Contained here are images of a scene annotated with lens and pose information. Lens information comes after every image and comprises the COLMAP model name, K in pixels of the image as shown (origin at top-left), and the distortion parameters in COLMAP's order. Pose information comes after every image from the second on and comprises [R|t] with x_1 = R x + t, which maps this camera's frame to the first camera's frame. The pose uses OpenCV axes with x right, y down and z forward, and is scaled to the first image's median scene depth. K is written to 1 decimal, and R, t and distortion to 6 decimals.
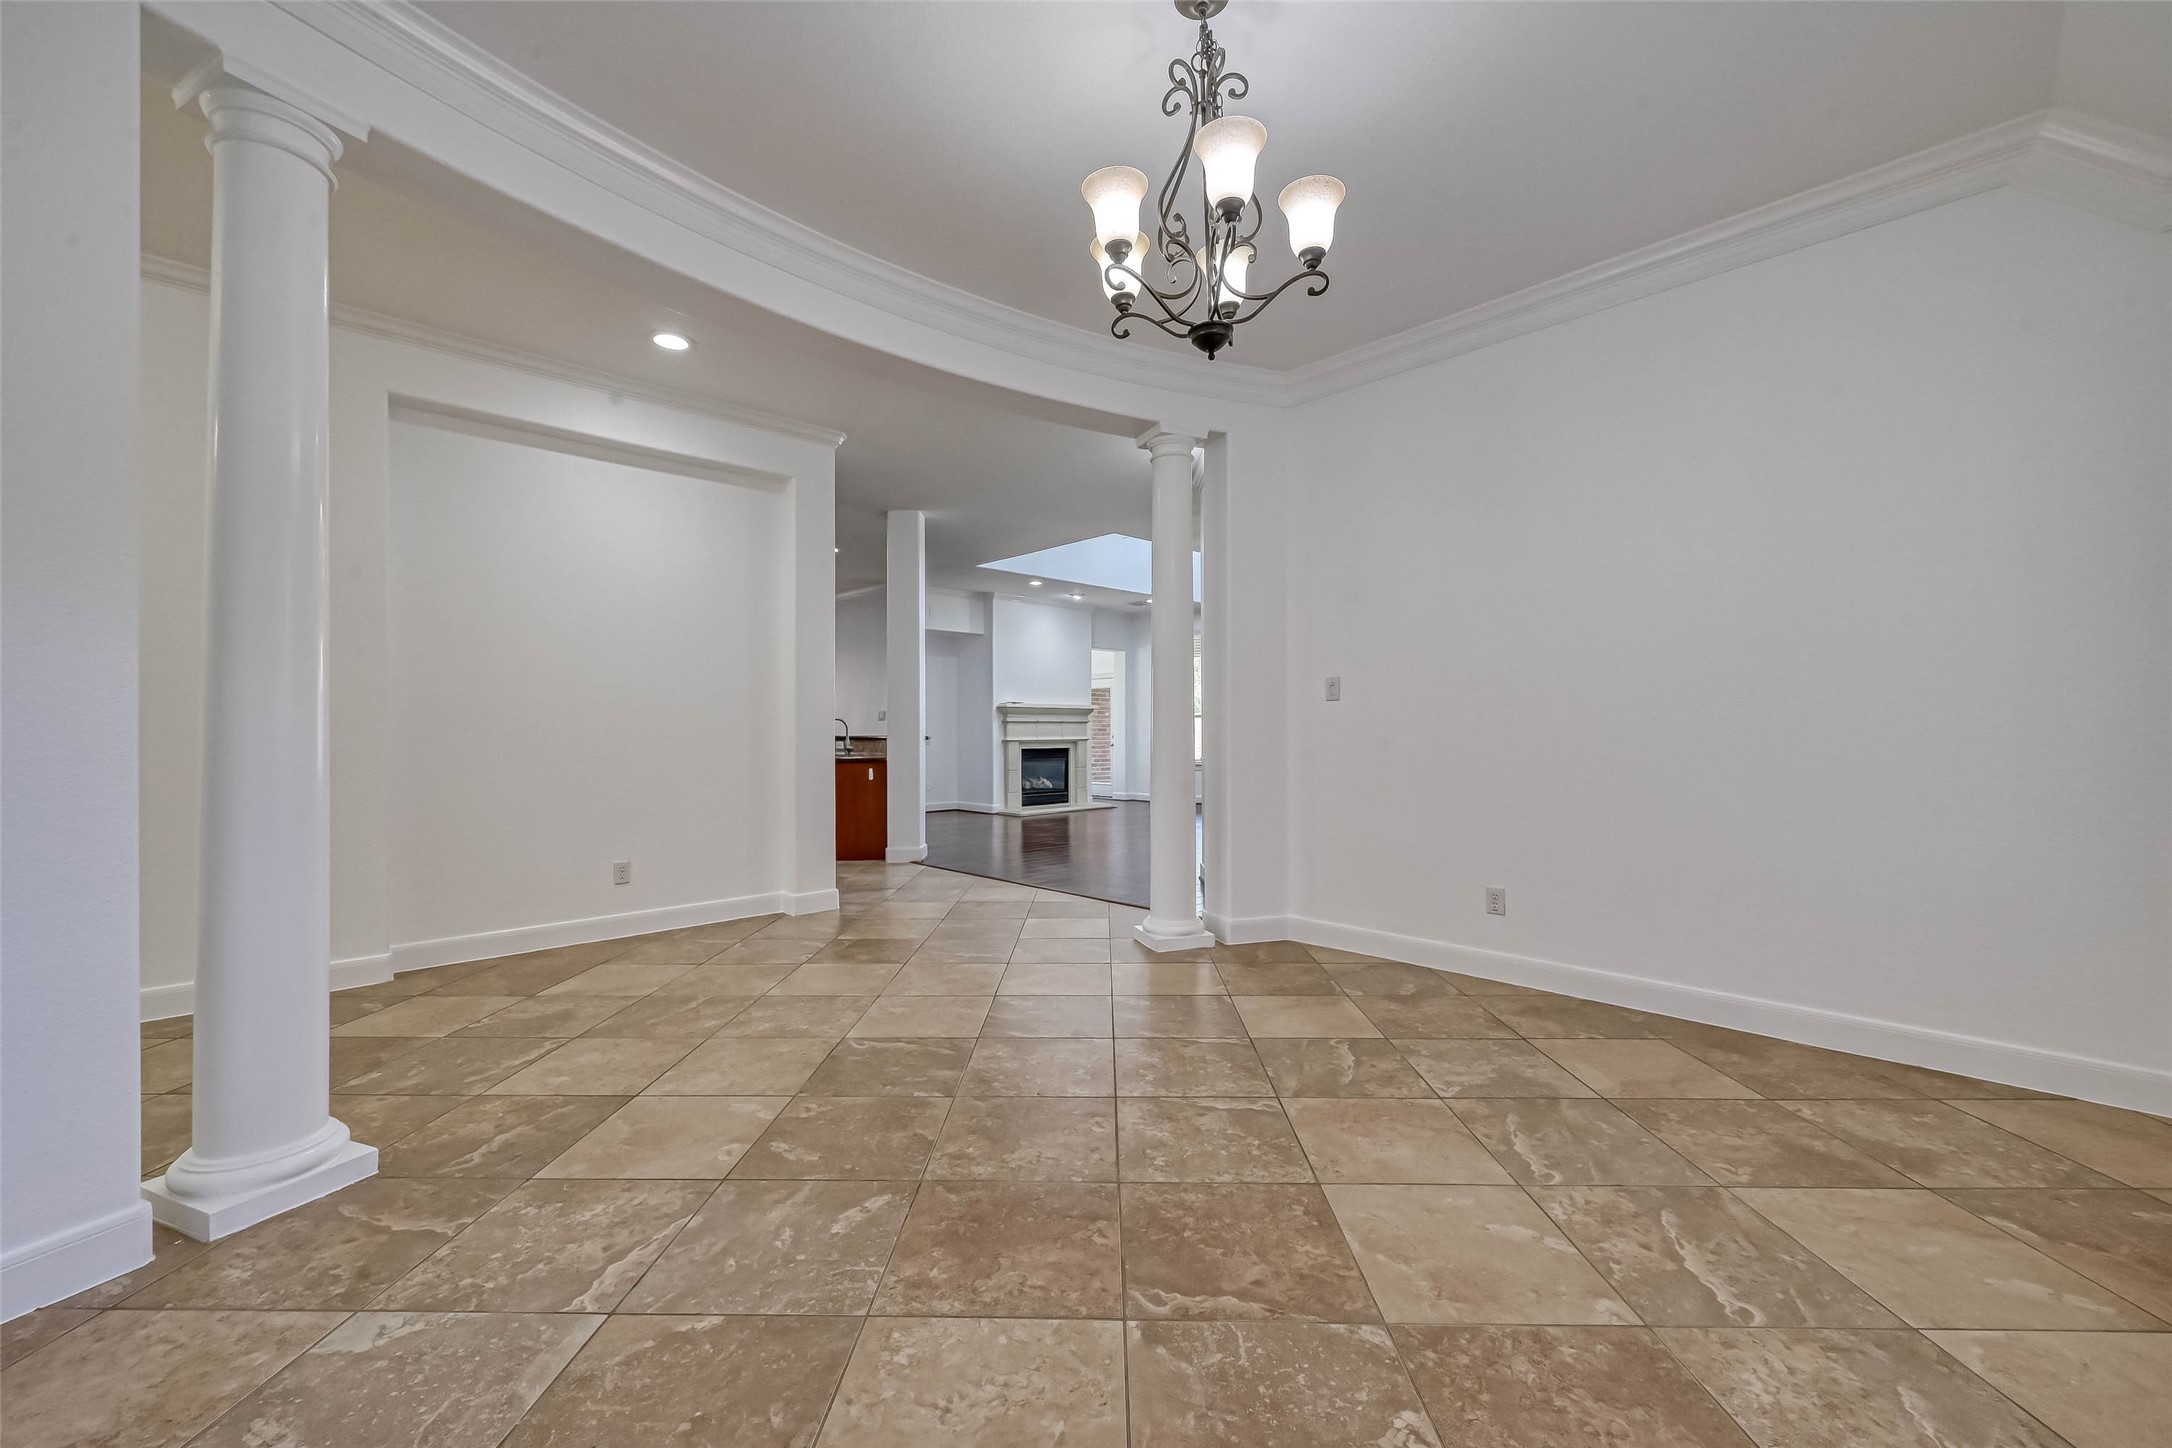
lens RADIAL K [[823.7, 0, 1078.5], [0, 823.7, 725.5], [0, 0, 1]] dist [0.000487, 0.000257]
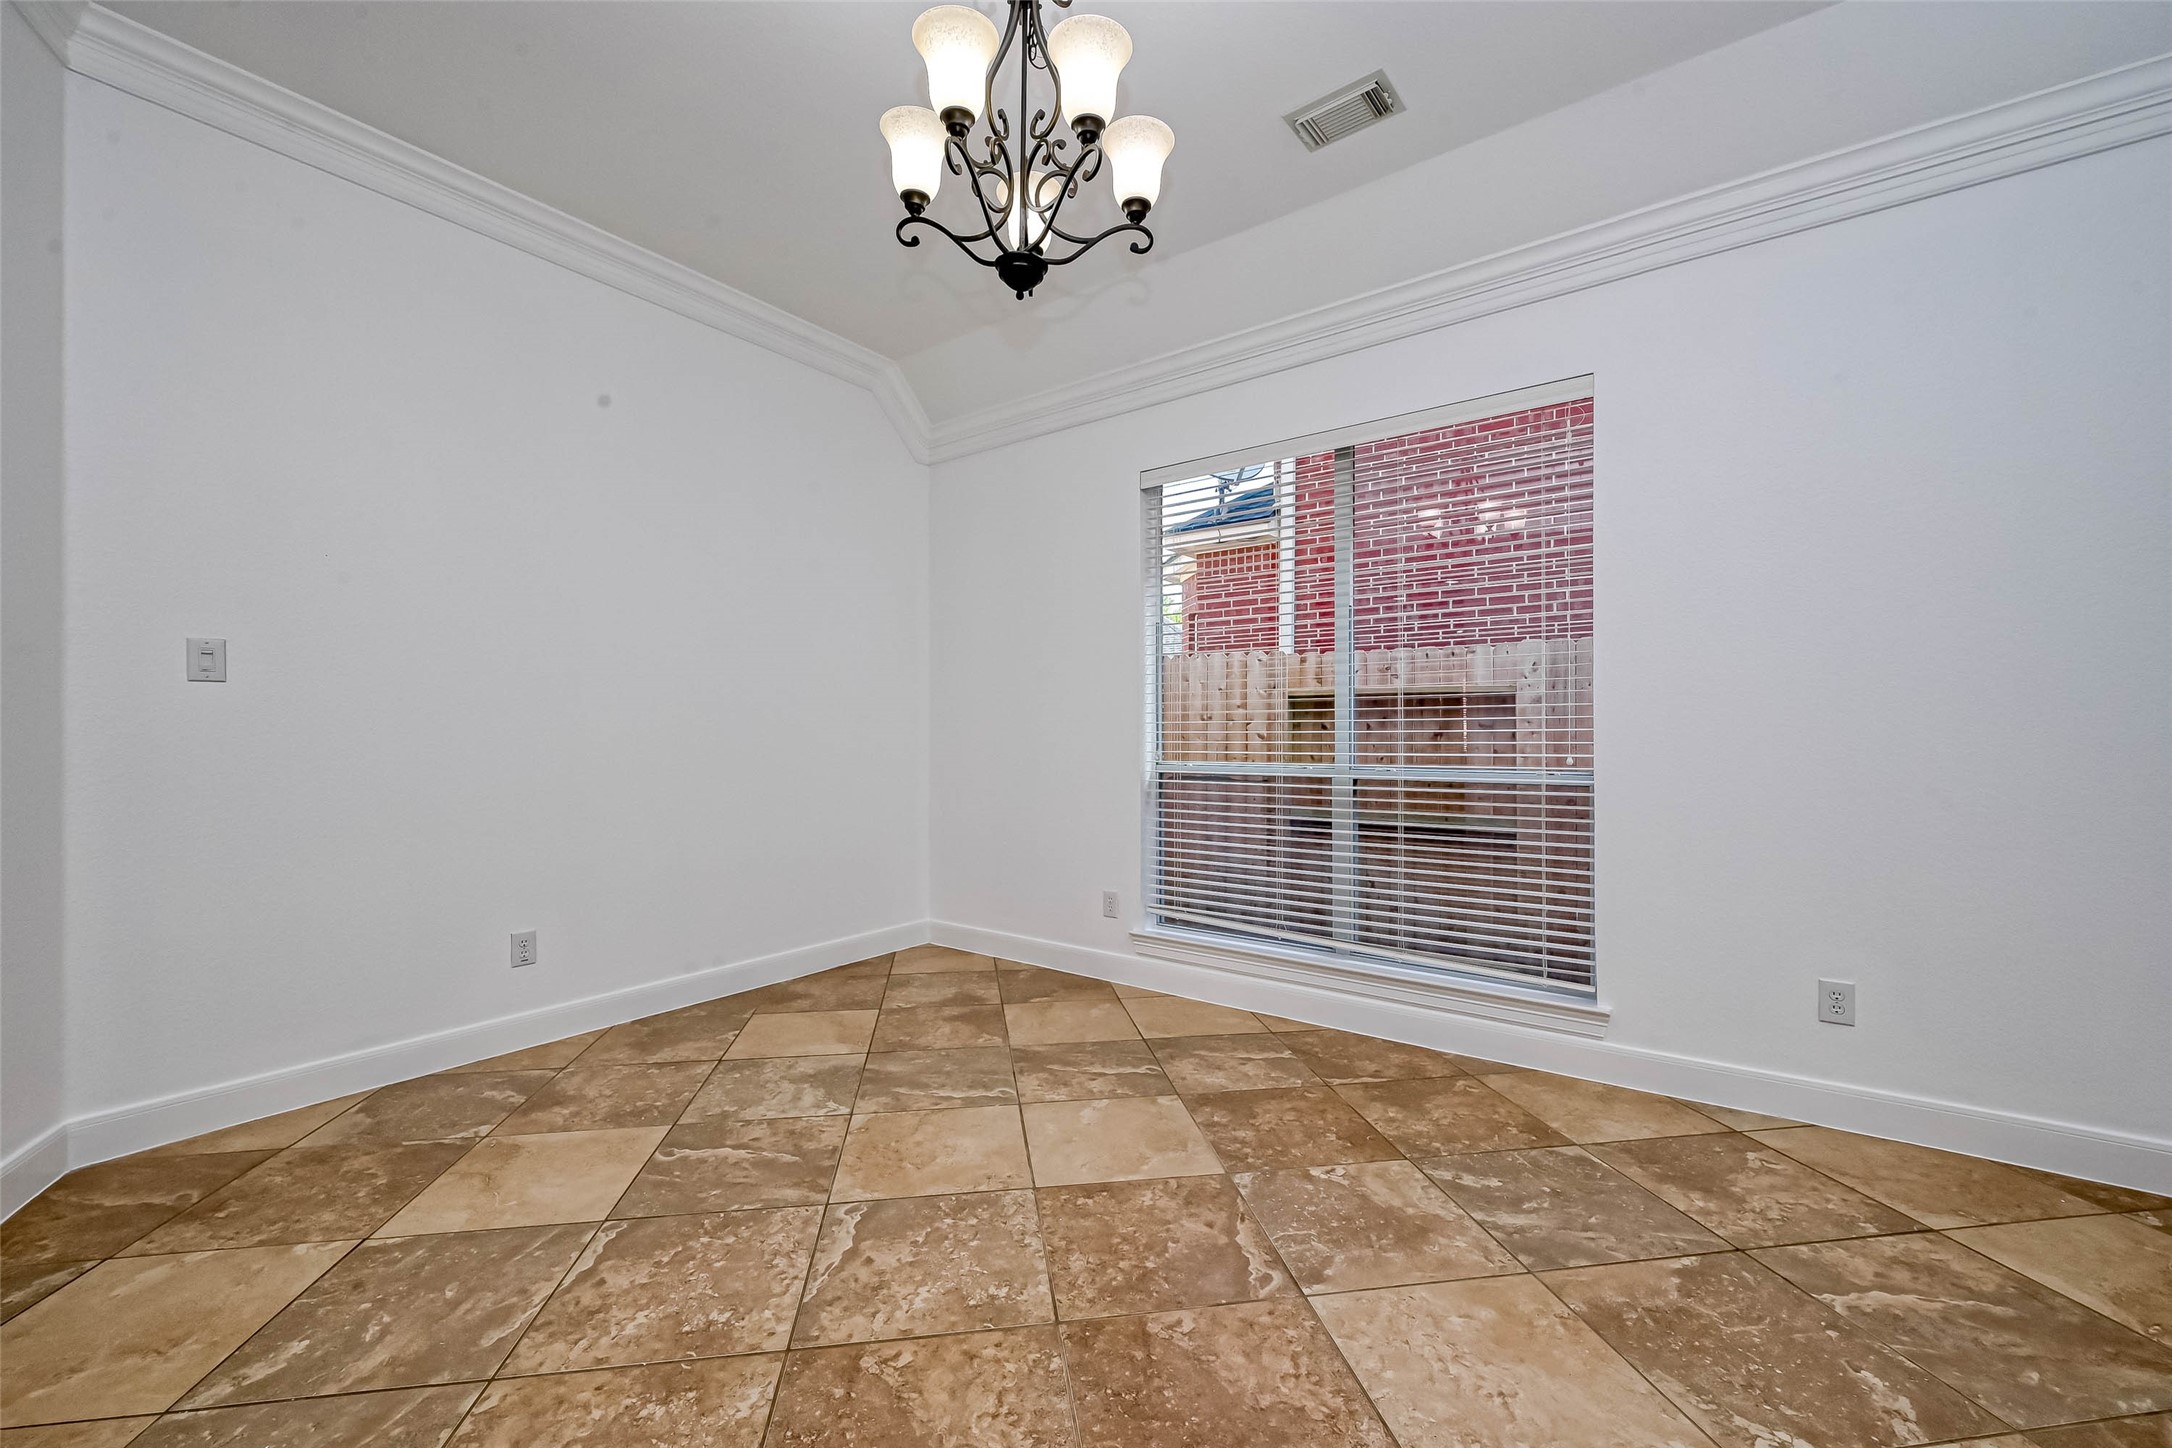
lens RADIAL K [[823.7, 0, 1123.3], [0, 823.7, 733.5], [0, 0, 1]] dist [0.000487, 0.000257]
pose [[-0.150062, 0.002694, 0.988673, -0.729022], [-0.002906, 0.999991, -0.003166, 0.009575], [-0.988672, -0.003348, -0.150053, 1.070825]]
